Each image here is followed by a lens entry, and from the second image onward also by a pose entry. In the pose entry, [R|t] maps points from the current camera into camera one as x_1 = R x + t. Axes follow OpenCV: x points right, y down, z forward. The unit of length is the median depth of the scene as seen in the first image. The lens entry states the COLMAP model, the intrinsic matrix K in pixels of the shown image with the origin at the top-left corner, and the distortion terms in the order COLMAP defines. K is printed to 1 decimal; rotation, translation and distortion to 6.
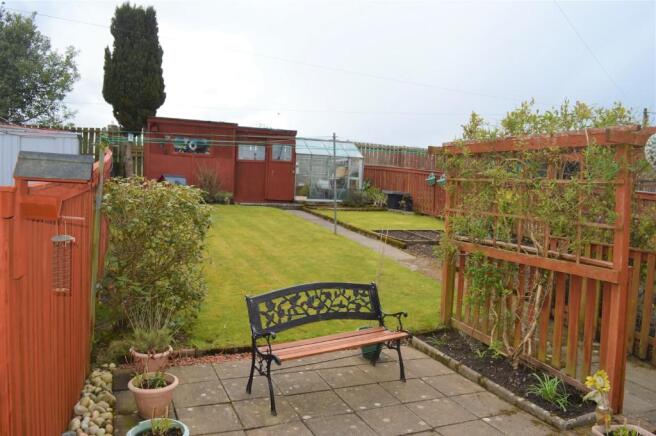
lens RADIAL K [[525.5, 0, 323.7], [0, 525.5, 222.5], [0, 0, 1]] dist [-0.081630, 0.007432]
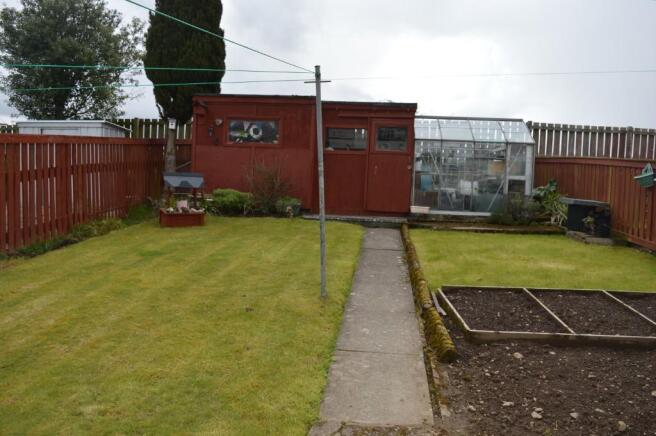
lens RADIAL K [[523.0, 0, 328.0], [0, 523.0, 218.0], [0, 0, 1]] dist [-0.049722, 0.002434]
pose [[0.892220, 0.022000, -0.451065, 0.143979], [-0.031979, 0.999383, -0.014513, -0.023388], [0.450467, 0.027373, 0.892373, 0.395262]]
